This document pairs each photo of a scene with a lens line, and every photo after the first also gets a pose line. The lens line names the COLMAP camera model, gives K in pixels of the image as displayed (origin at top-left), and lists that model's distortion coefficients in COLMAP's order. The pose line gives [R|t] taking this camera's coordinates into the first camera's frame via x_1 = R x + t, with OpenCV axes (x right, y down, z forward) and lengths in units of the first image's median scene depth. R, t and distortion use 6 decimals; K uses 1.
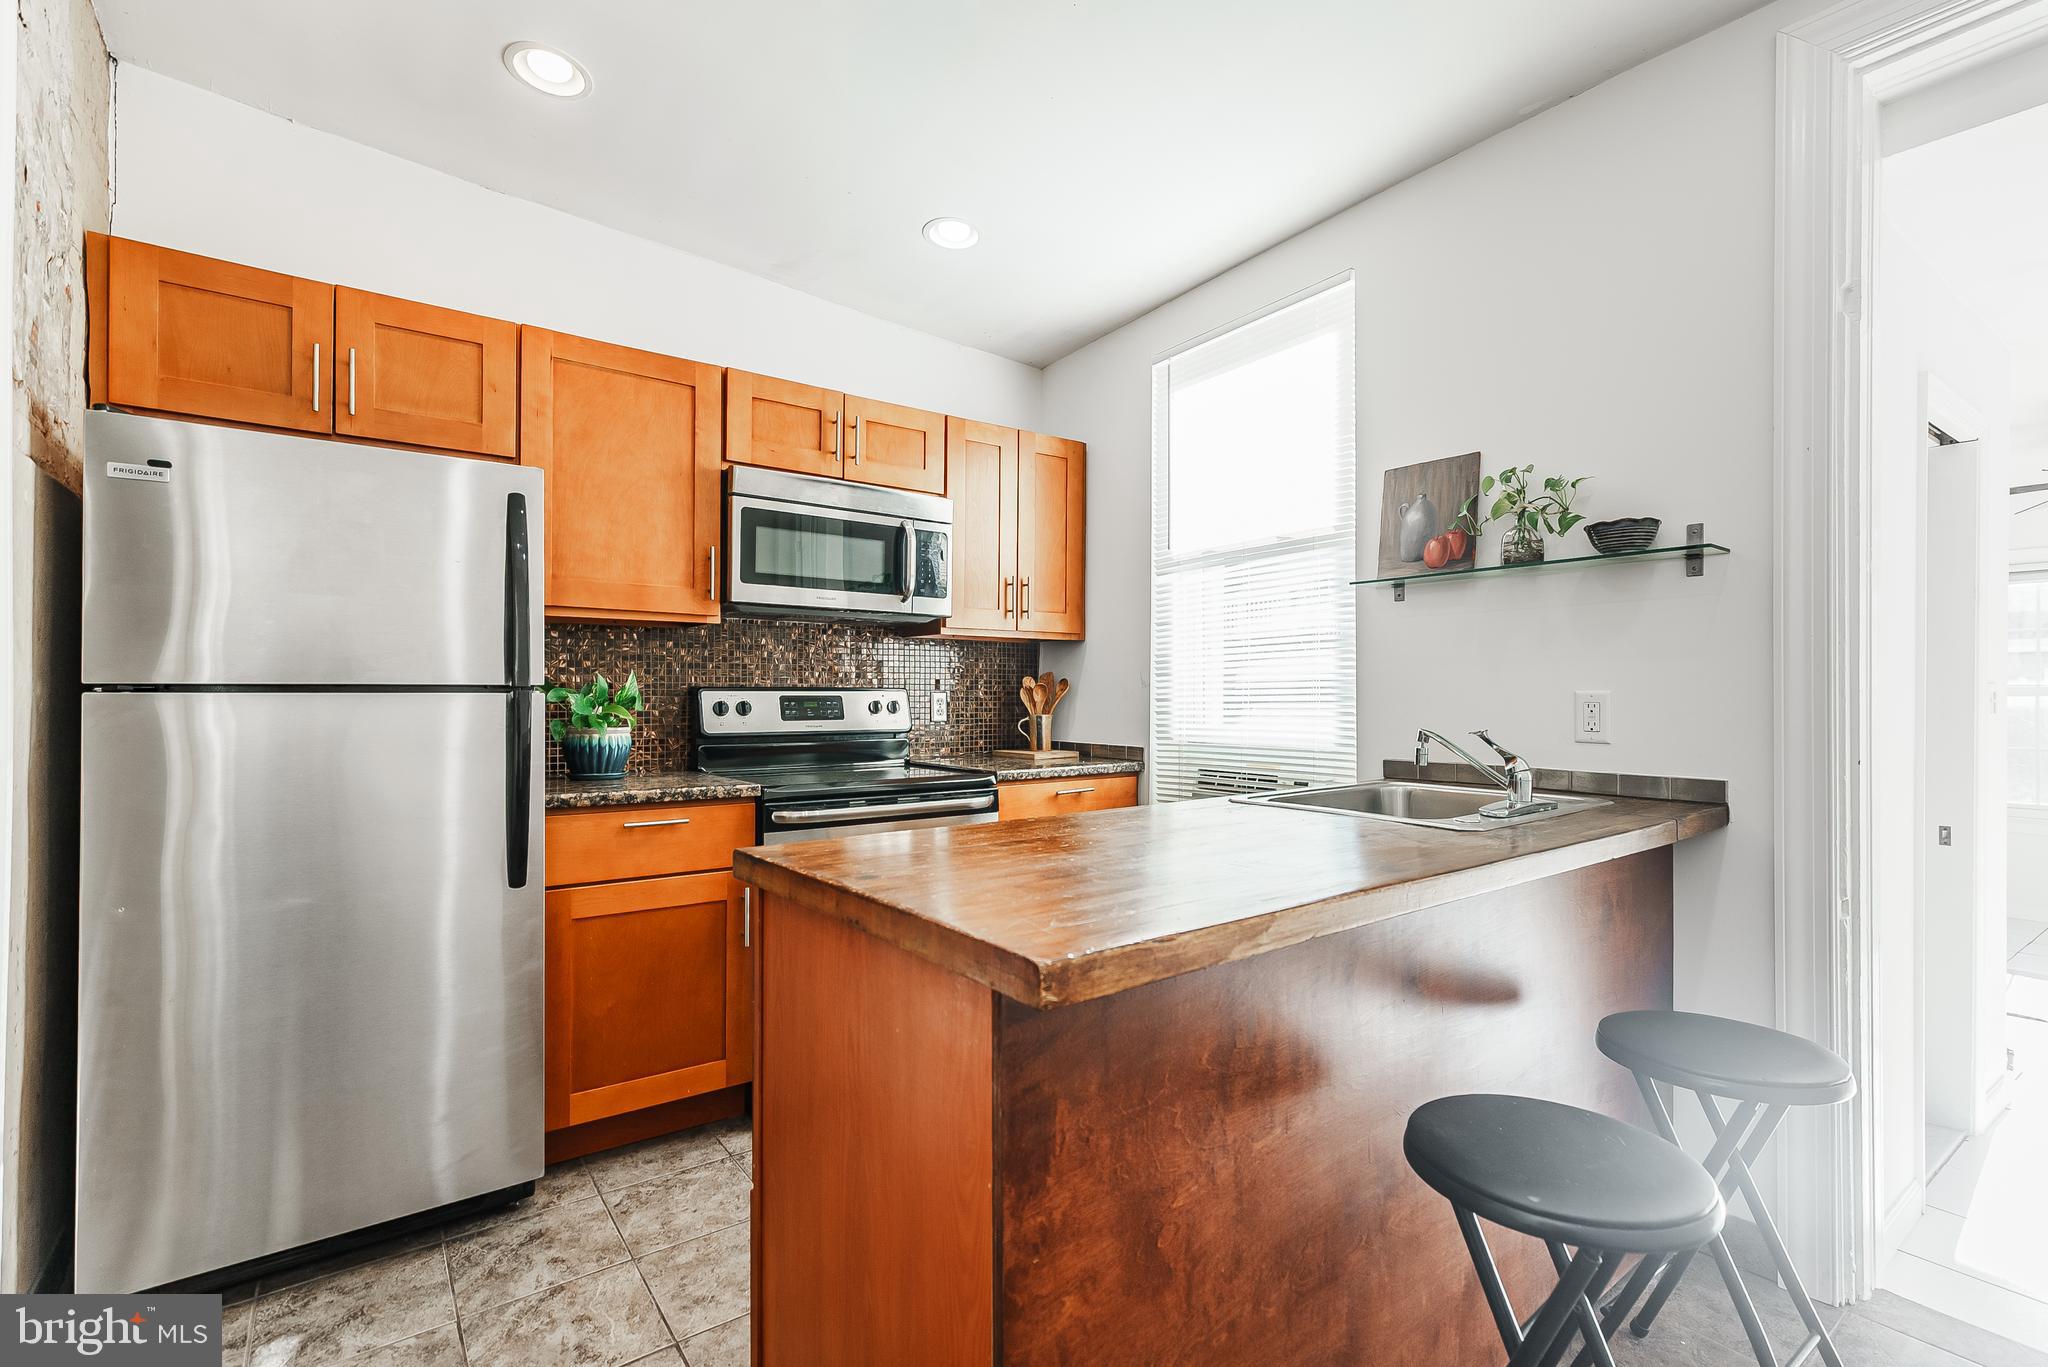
lens RADIAL K [[919.1, 0, 1023.3], [0, 919.1, 689.2], [0, 0, 1]] dist [0.004046, -0.000632]
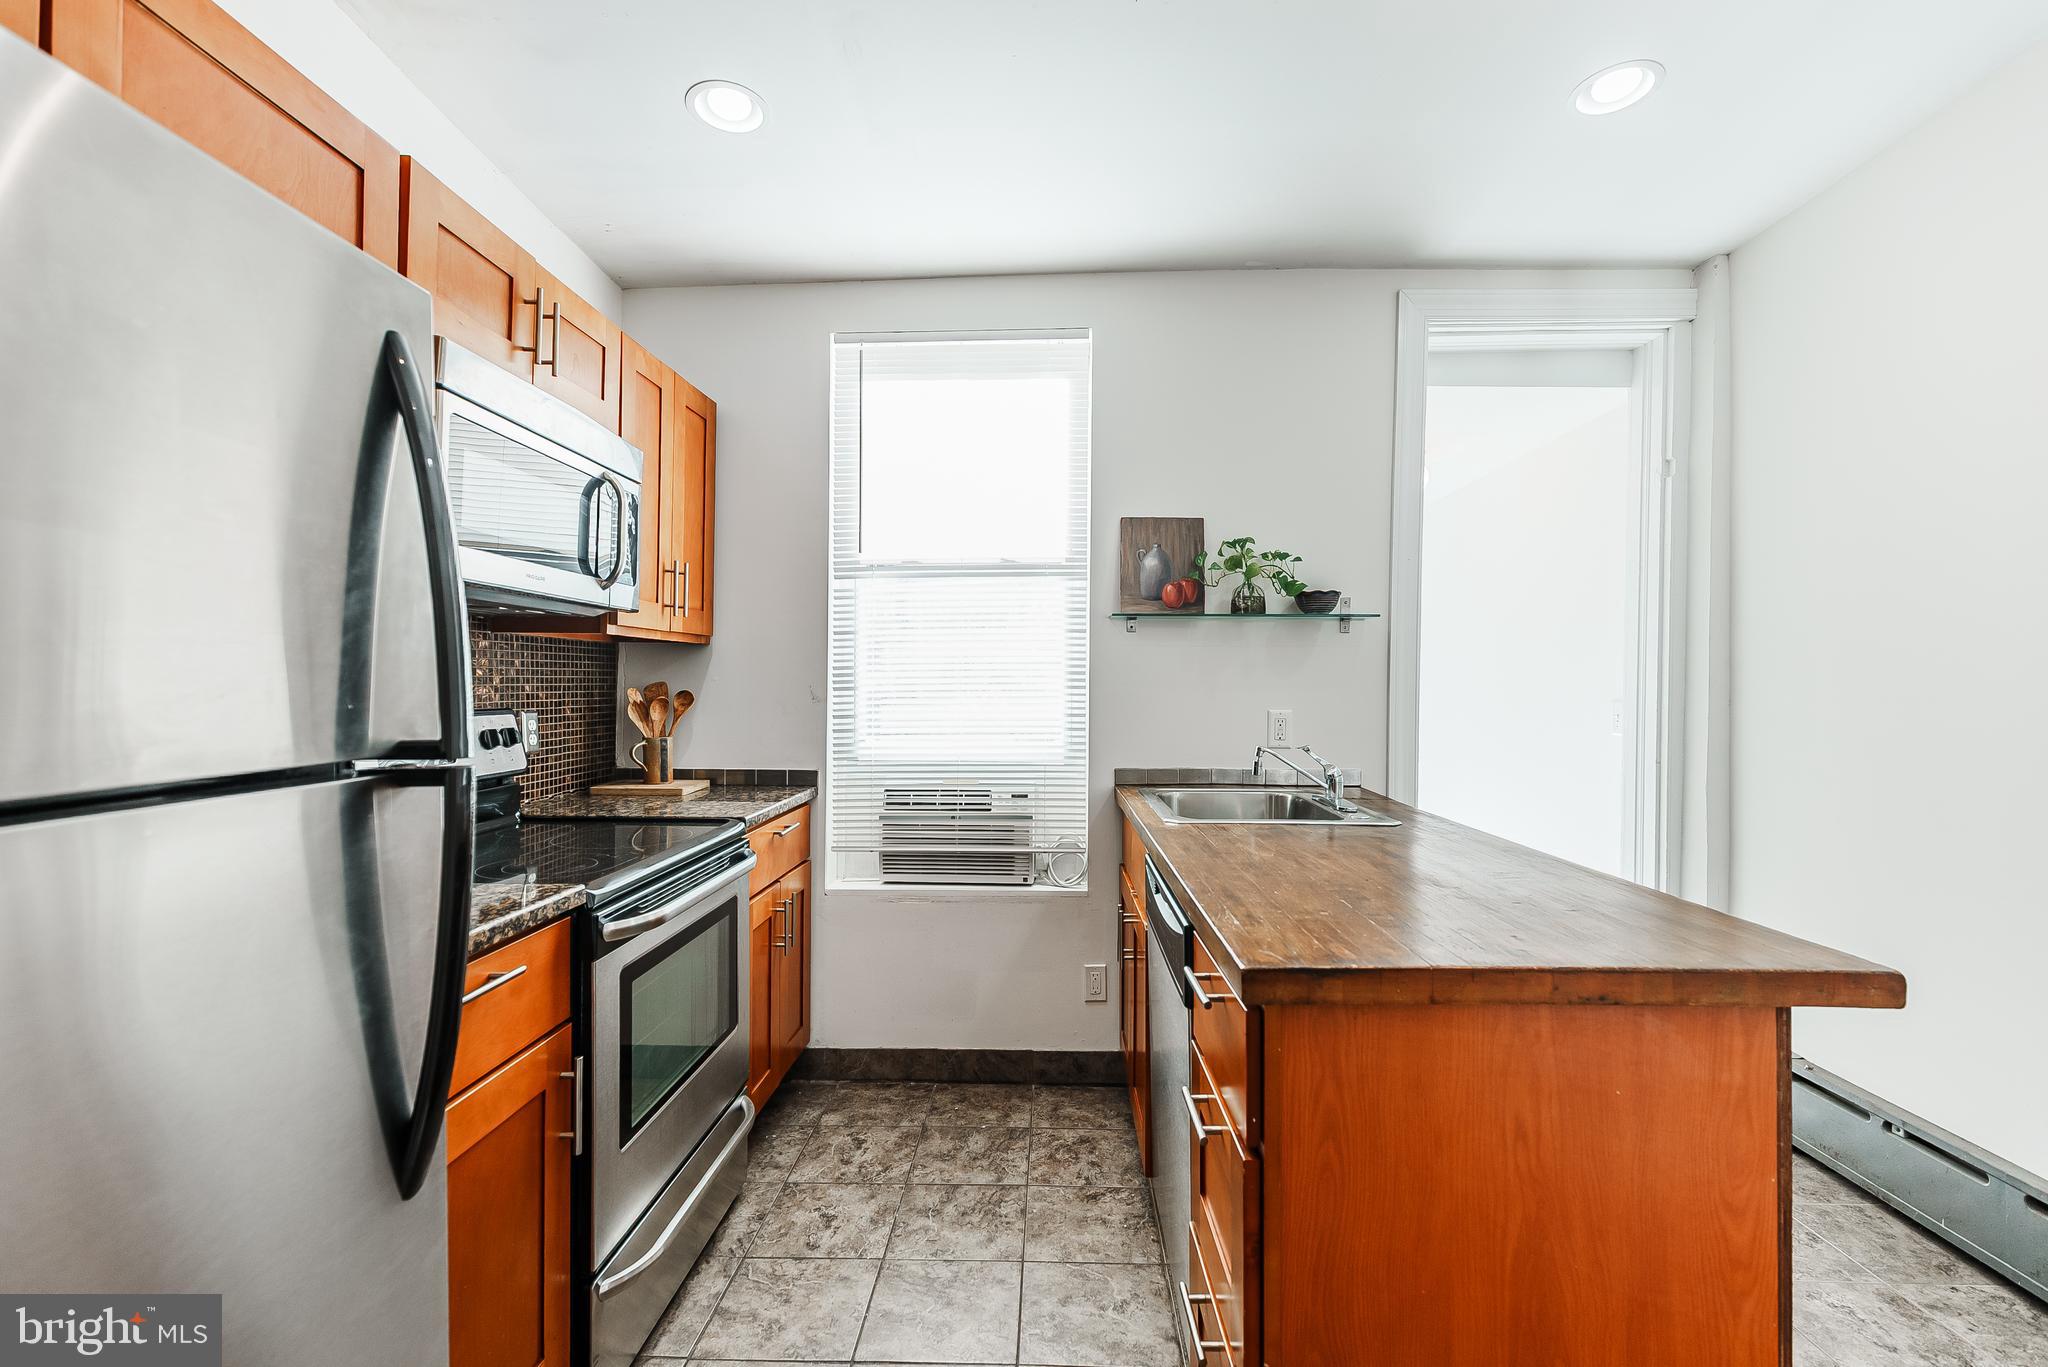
lens RADIAL K [[919.1, 0, 1027.8], [0, 919.1, 684.4], [0, 0, 1]] dist [0.004046, -0.000632]
pose [[0.617772, -0.000461, 0.786357, -0.493090], [-0.008403, 0.999939, 0.007188, -0.031118], [-0.786313, -0.011048, 0.617730, 0.325252]]
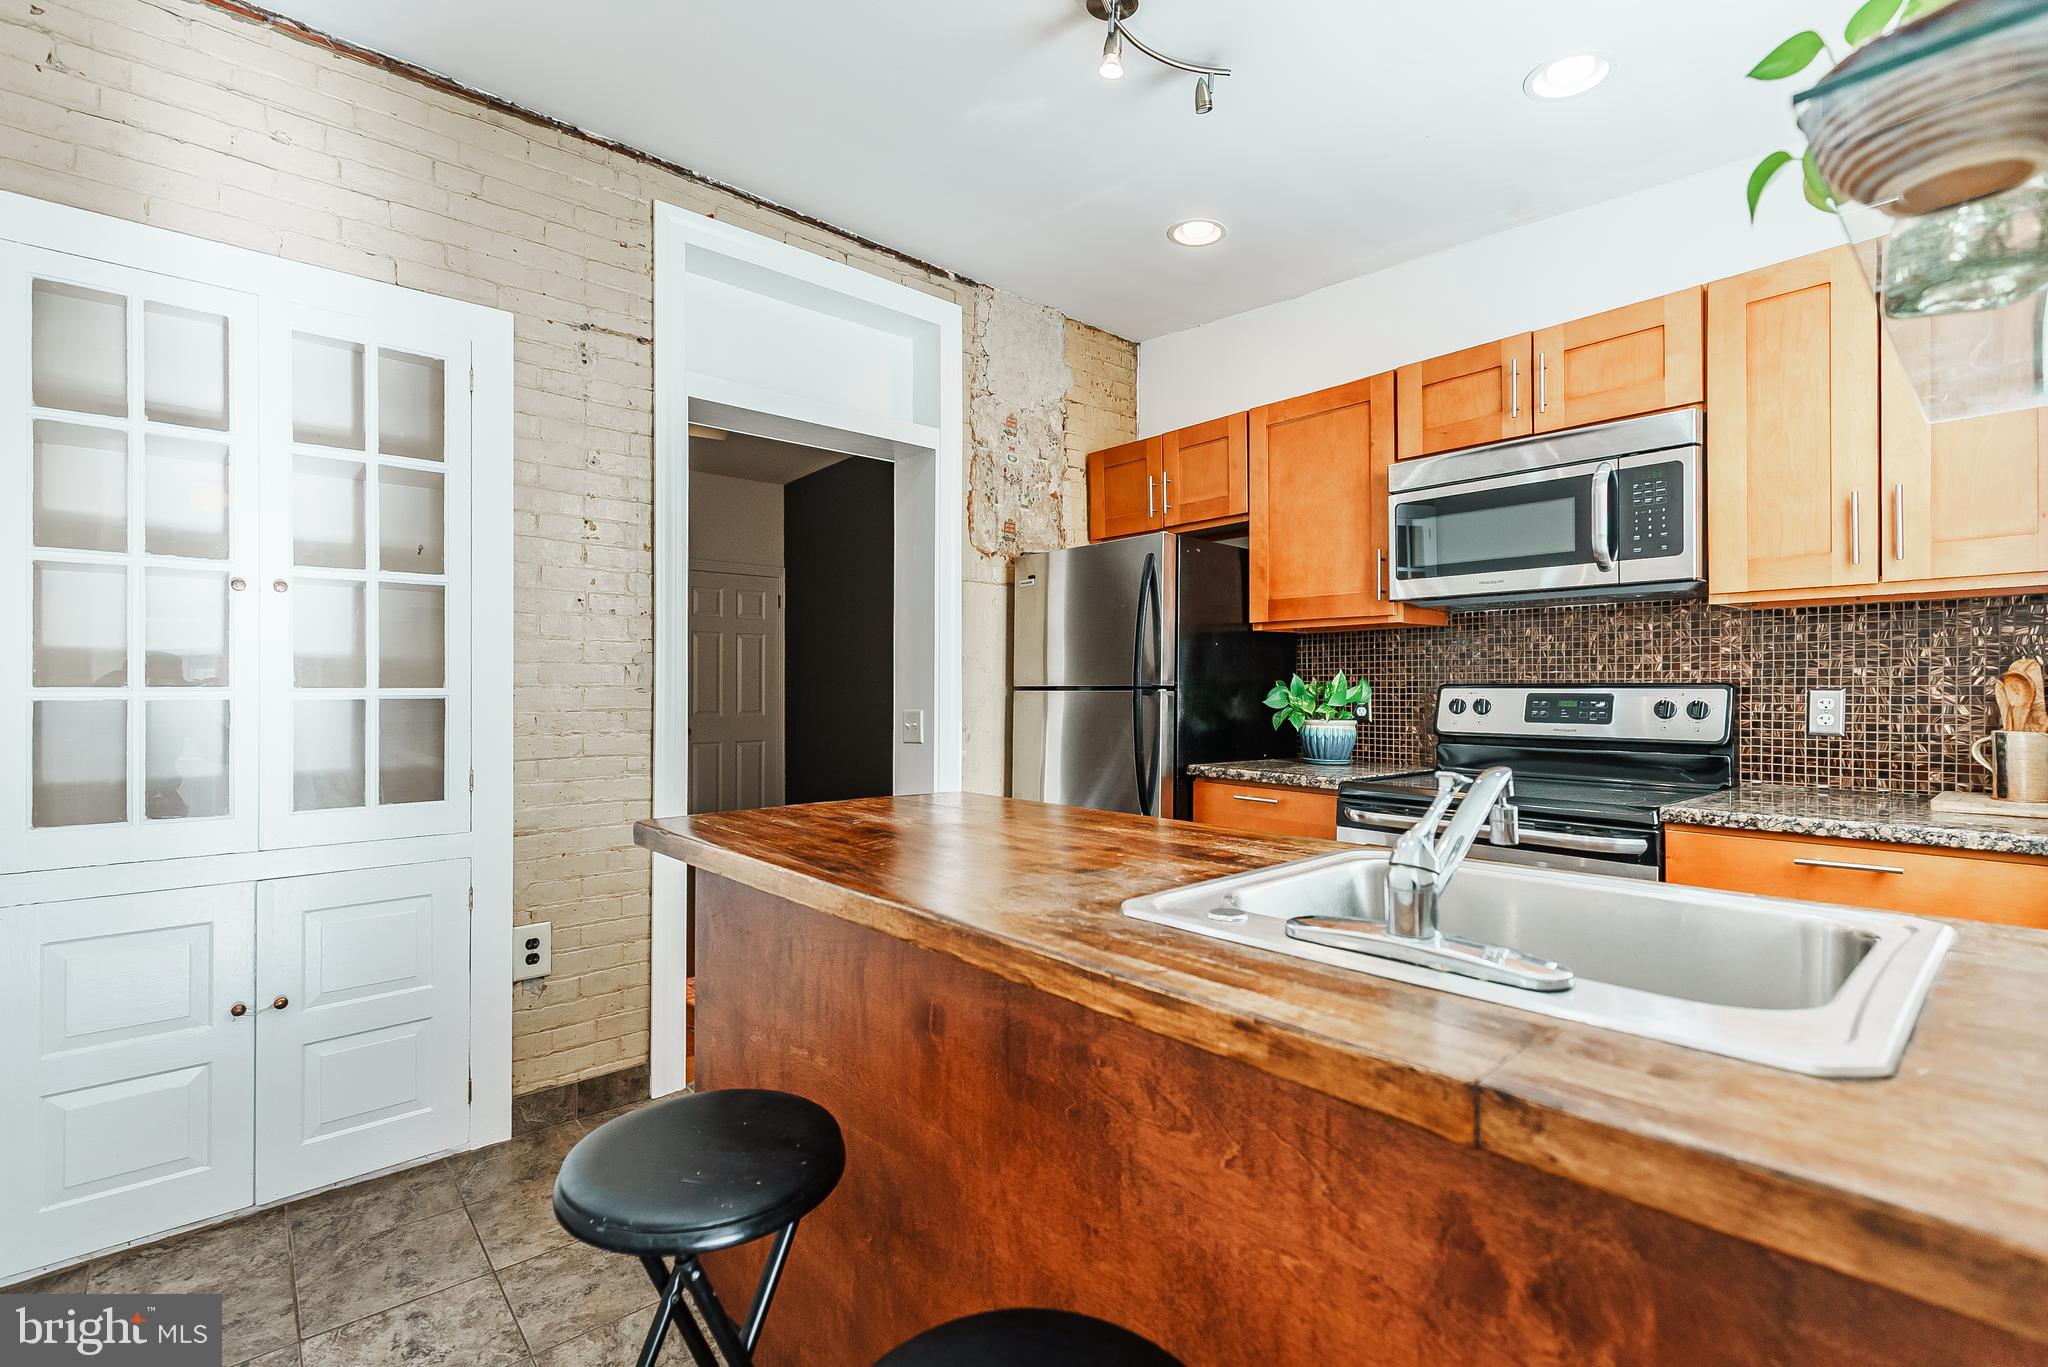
lens RADIAL K [[919.1, 0, 1016.3], [0, 919.1, 684.0], [0, 0, 1]] dist [0.004046, -0.000632]
pose [[0.081181, -0.006405, -0.996679, 0.601271], [0.005783, 0.999966, -0.005955, 0.000412], [0.996683, -0.005280, 0.081215, 0.464646]]
